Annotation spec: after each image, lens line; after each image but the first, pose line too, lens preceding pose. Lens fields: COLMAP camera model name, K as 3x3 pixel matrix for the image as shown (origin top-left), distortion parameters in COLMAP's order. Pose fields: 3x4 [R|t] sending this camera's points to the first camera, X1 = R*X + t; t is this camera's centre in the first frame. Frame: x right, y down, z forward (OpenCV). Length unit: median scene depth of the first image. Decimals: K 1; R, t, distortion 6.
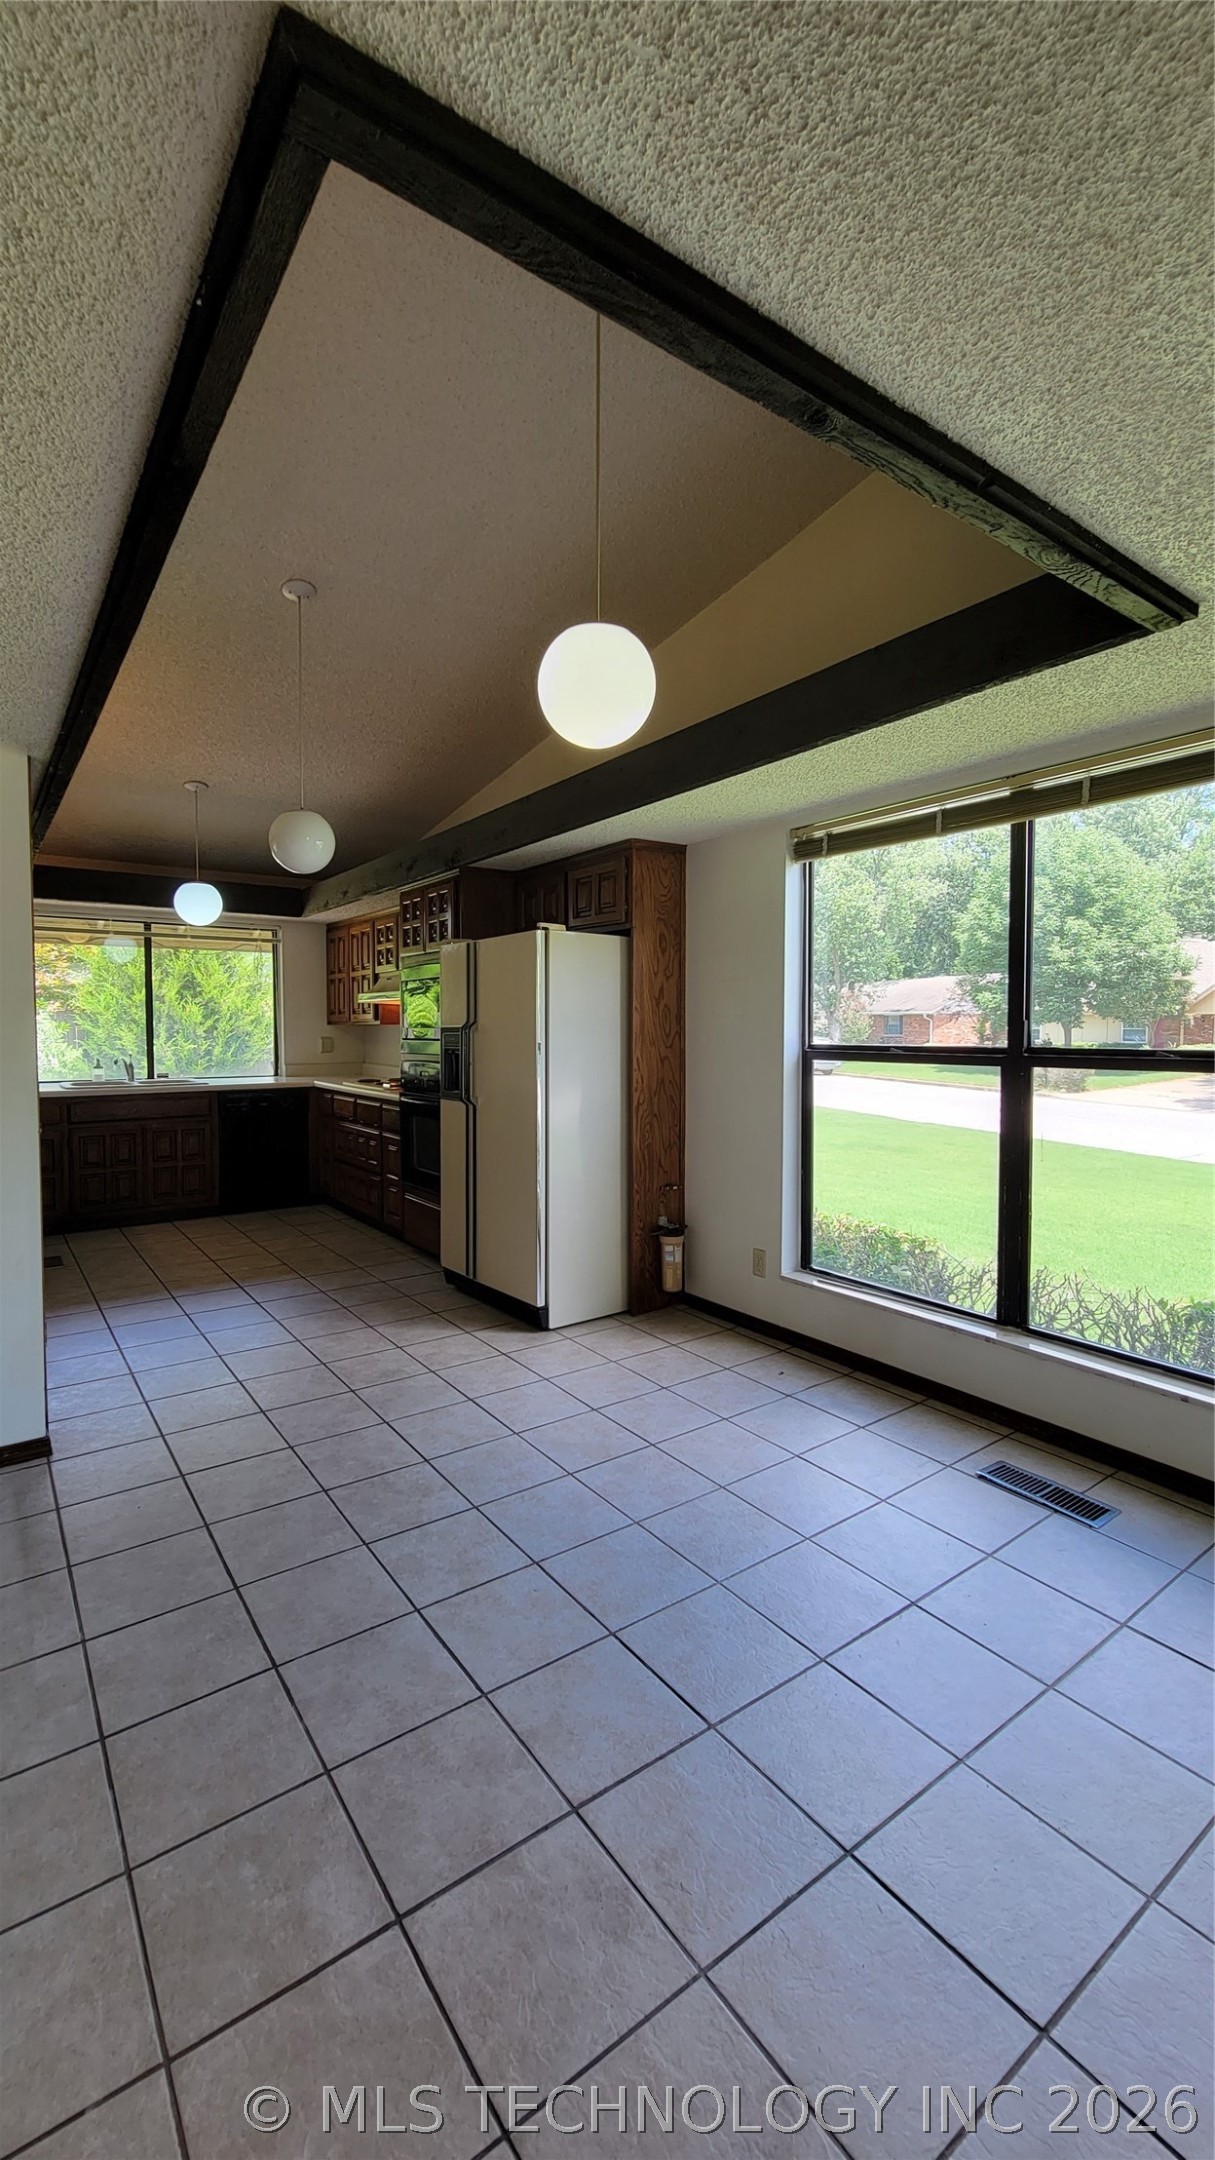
lens RADIAL K [[889.6, 0, 598.6], [0, 889.6, 1077.0], [0, 0, 1]] dist [-0.000391, 0.000552]
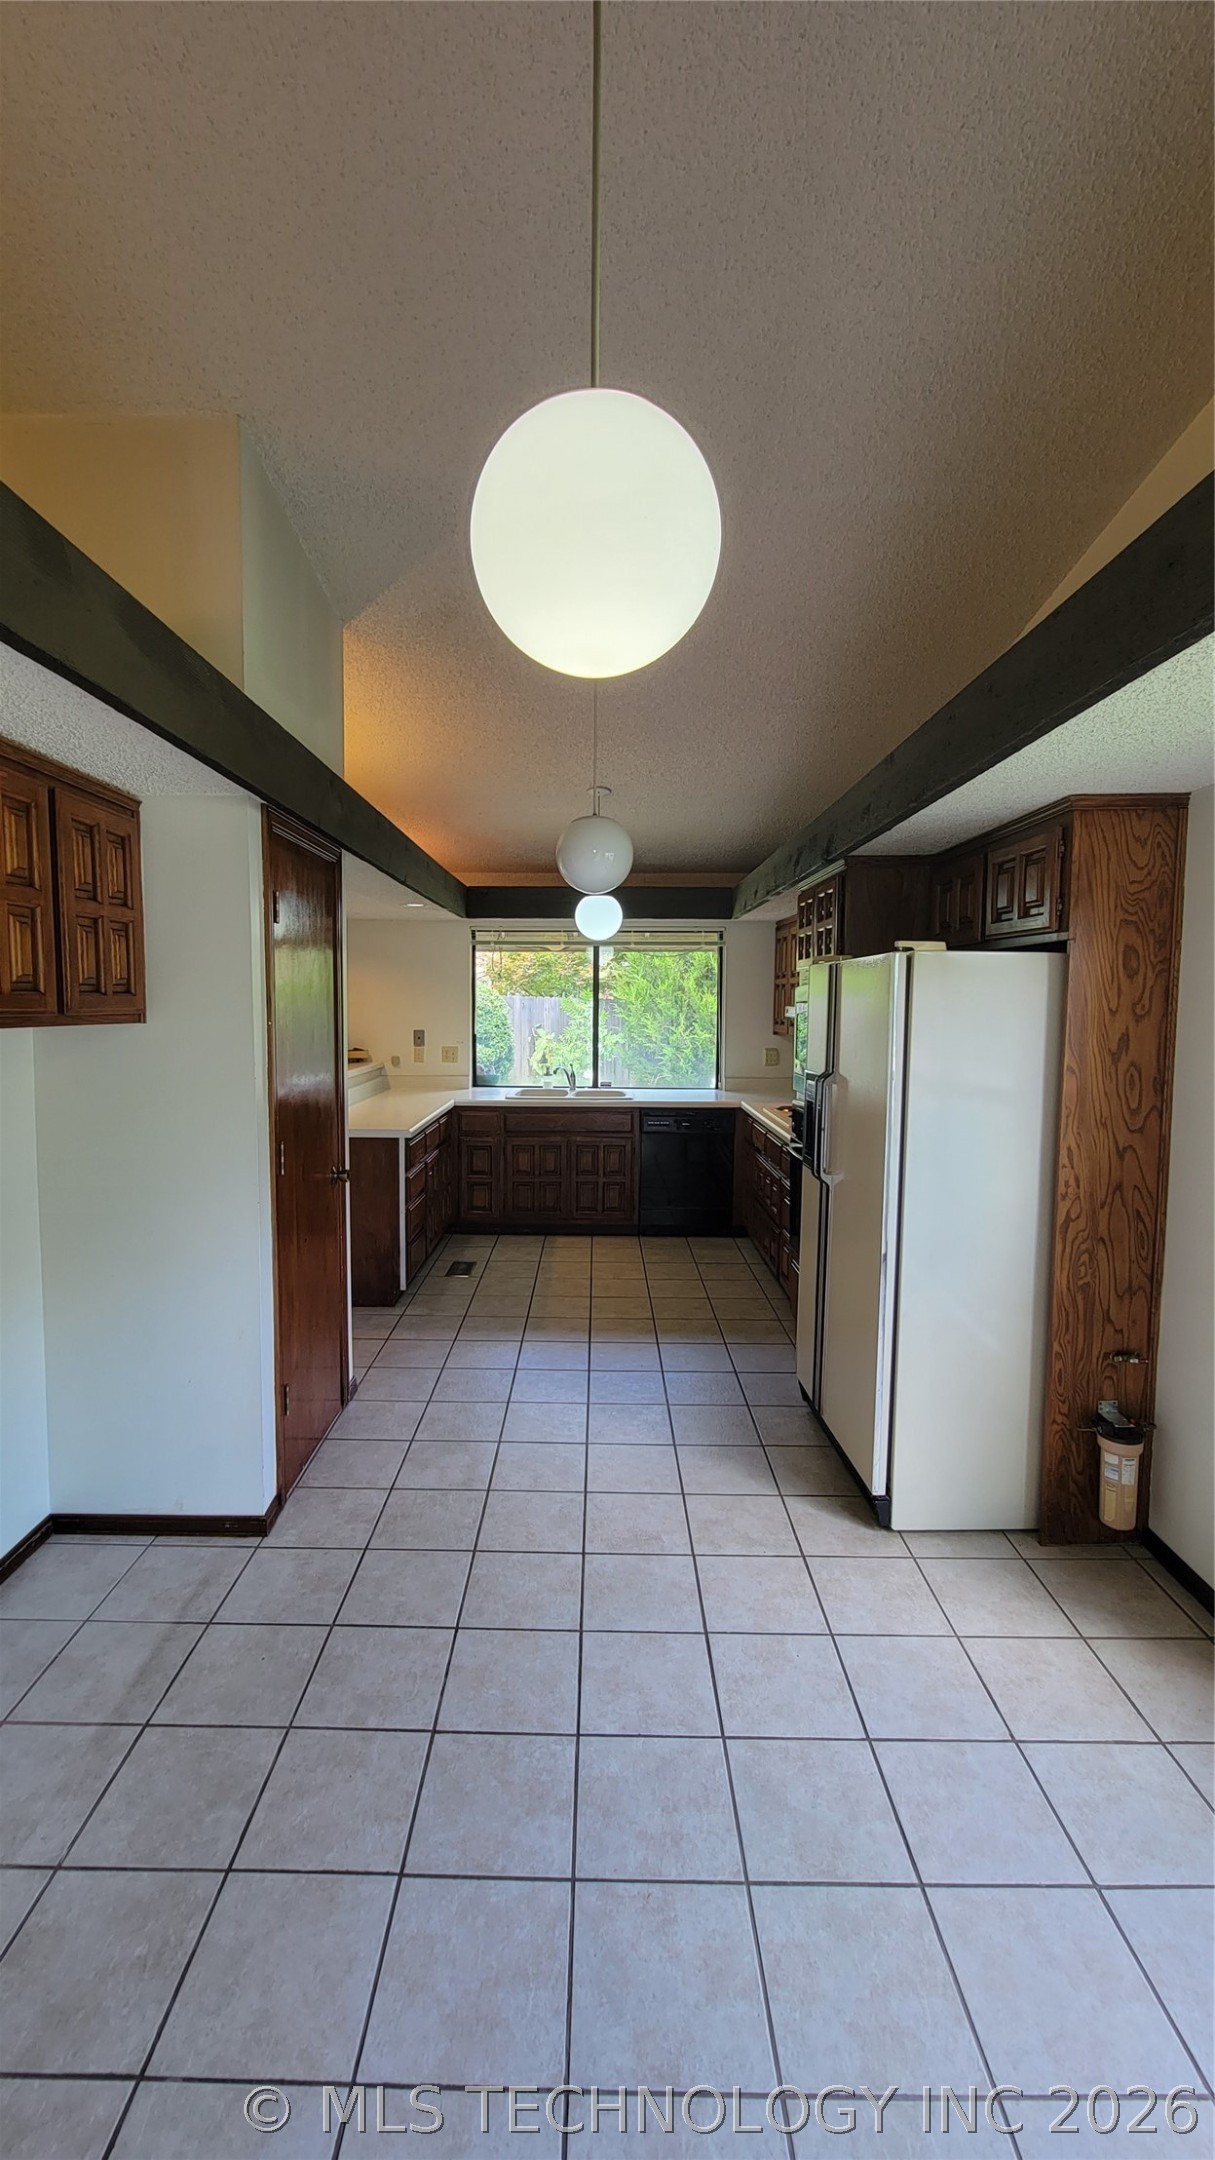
lens RADIAL K [[889.6, 0, 601.7], [0, 889.6, 1071.8], [0, 0, 1]] dist [-0.000391, 0.000552]
pose [[0.807133, 0.055394, -0.587765, 0.140028], [-0.039424, 0.998423, 0.039958, -0.084570], [0.589052, -0.009080, 0.808044, 0.294583]]
